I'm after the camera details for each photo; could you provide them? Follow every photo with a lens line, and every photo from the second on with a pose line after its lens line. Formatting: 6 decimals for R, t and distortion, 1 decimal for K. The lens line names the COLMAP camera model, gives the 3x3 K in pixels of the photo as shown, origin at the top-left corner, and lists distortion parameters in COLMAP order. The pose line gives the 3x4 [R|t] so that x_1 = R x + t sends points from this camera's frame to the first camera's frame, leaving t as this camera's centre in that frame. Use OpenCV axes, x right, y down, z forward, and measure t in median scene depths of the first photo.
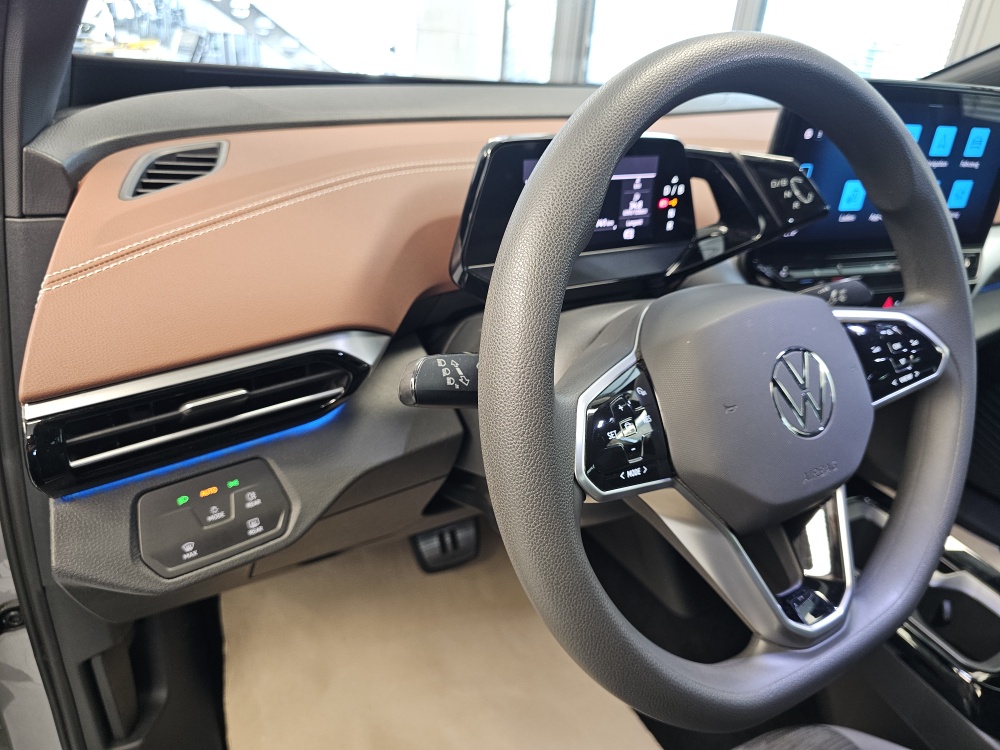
lens RADIAL K [[678.0, 0, 498.0], [0, 678.0, 373.2], [0, 0, 1]] dist [0.051217, -0.049848]
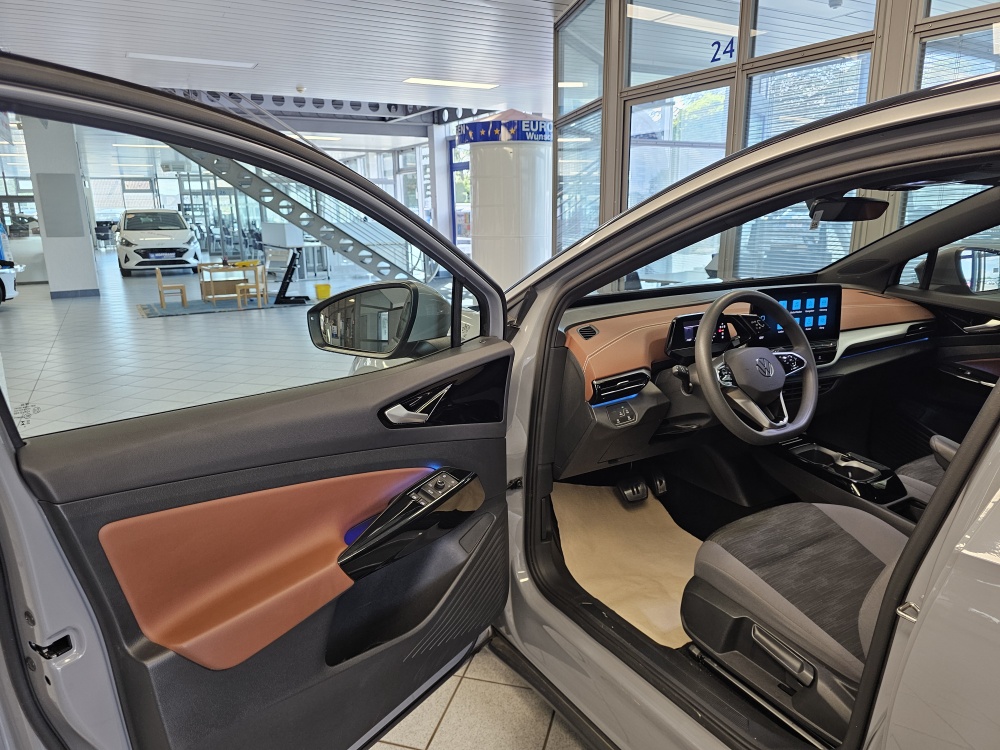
lens RADIAL K [[678.0, 0, 504.5], [0, 678.0, 376.7], [0, 0, 1]] dist [0.051217, -0.049848]
pose [[0.996339, -0.084149, -0.015103, -0.806579], [0.078520, 0.970562, -0.227692, 0.671536], [0.033818, 0.225673, 0.973616, -2.317417]]
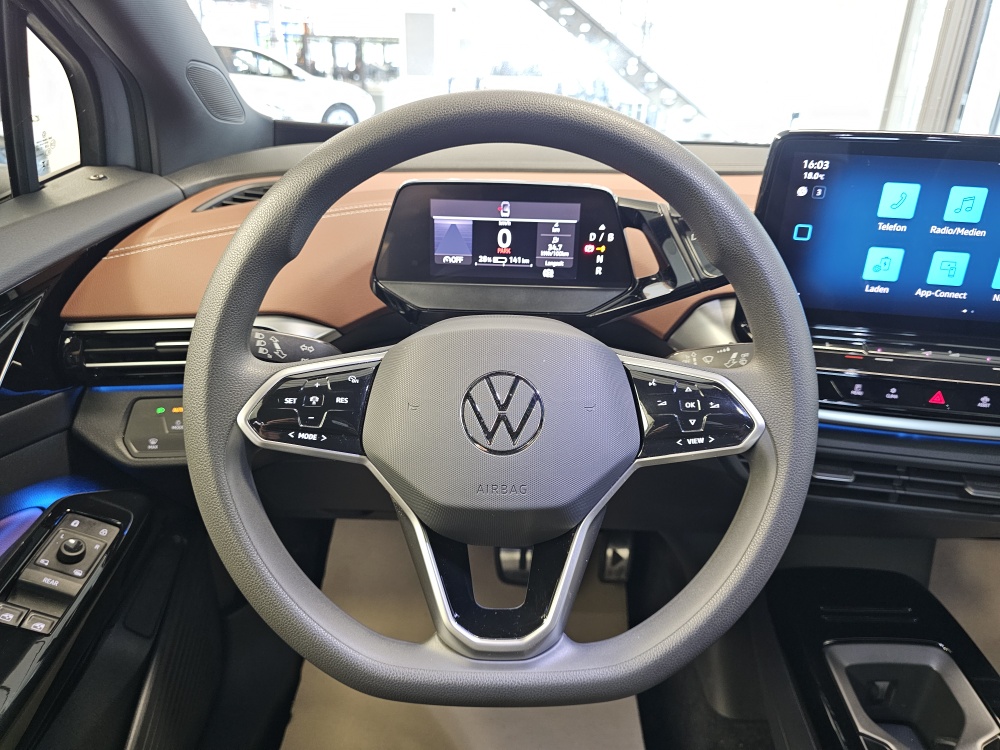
lens RADIAL K [[678.0, 0, 497.0], [0, 678.0, 371.7], [0, 0, 1]] dist [0.051217, -0.049848]
pose [[0.851112, 0.162837, -0.499092, 0.697684], [-0.204254, 0.978486, -0.029071, -0.002574], [0.483621, 0.126685, 0.866061, 0.043105]]
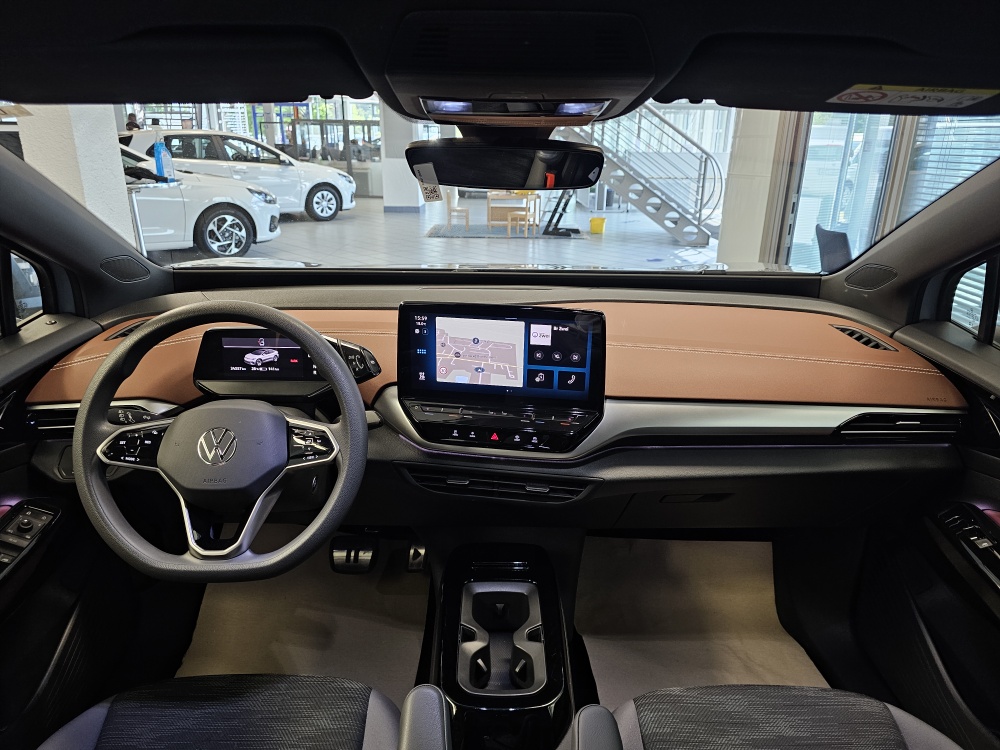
lens RADIAL K [[678.0, 0, 501.1], [0, 678.0, 373.1], [0, 0, 1]] dist [0.051217, -0.049848]
pose [[0.854882, 0.107899, -0.507478, 1.792566], [-0.187598, 0.976240, -0.108456, -0.107343], [0.483718, 0.187919, 0.854812, -0.438963]]
